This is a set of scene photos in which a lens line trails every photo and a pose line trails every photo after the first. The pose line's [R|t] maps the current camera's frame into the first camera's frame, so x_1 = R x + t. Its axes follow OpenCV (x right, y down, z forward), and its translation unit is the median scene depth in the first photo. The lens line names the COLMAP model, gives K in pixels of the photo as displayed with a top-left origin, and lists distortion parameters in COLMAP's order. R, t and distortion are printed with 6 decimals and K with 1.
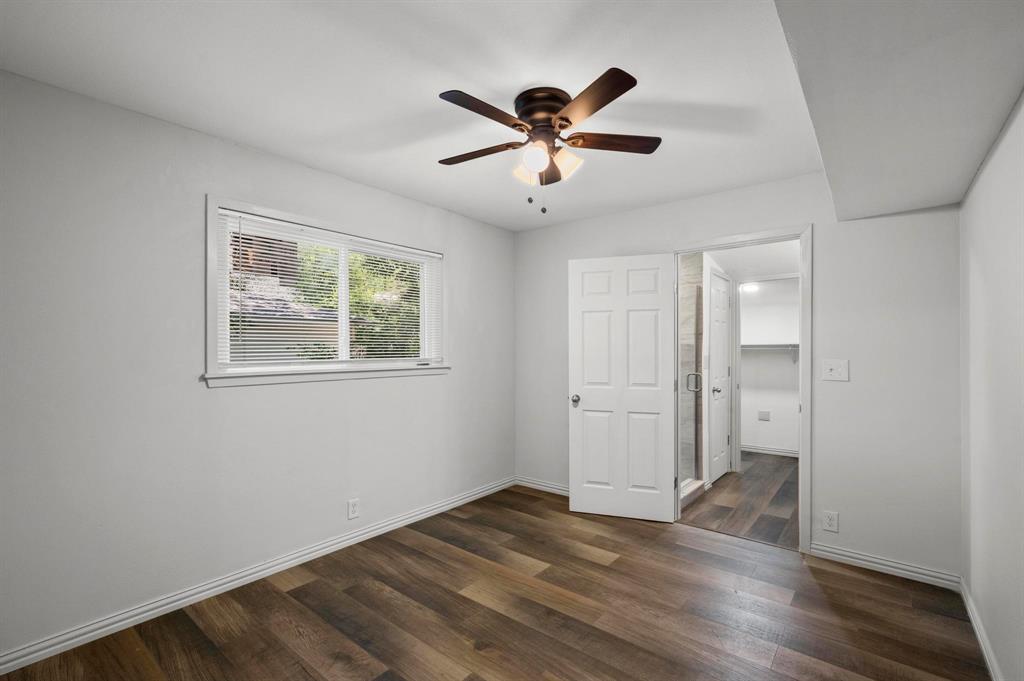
lens RADIAL K [[457.4, 0, 504.9], [0, 457.4, 341.4], [0, 0, 1]] dist [0.018500, -0.000091]
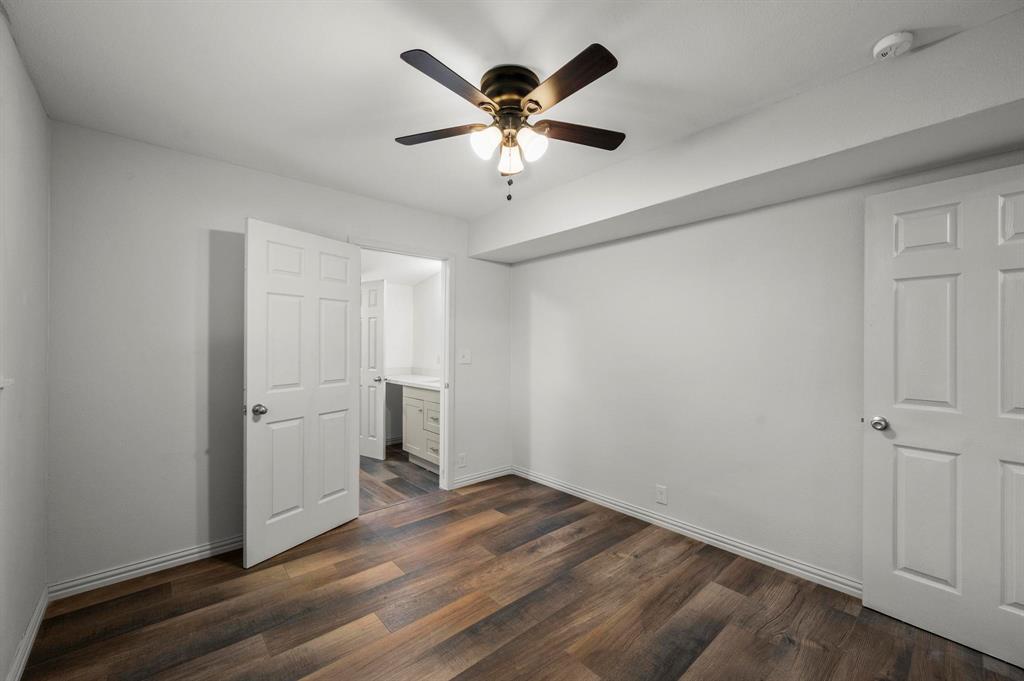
lens RADIAL K [[413.8, 0, 512.7], [0, 413.8, 342.9], [0, 0, 1]] dist [0.007586, -0.000254]
pose [[0.153242, 0.003183, 0.988184, -0.502594], [-0.020804, 0.999784, 0.000006, 0.012251], [-0.987970, -0.020559, 0.153275, 0.577188]]
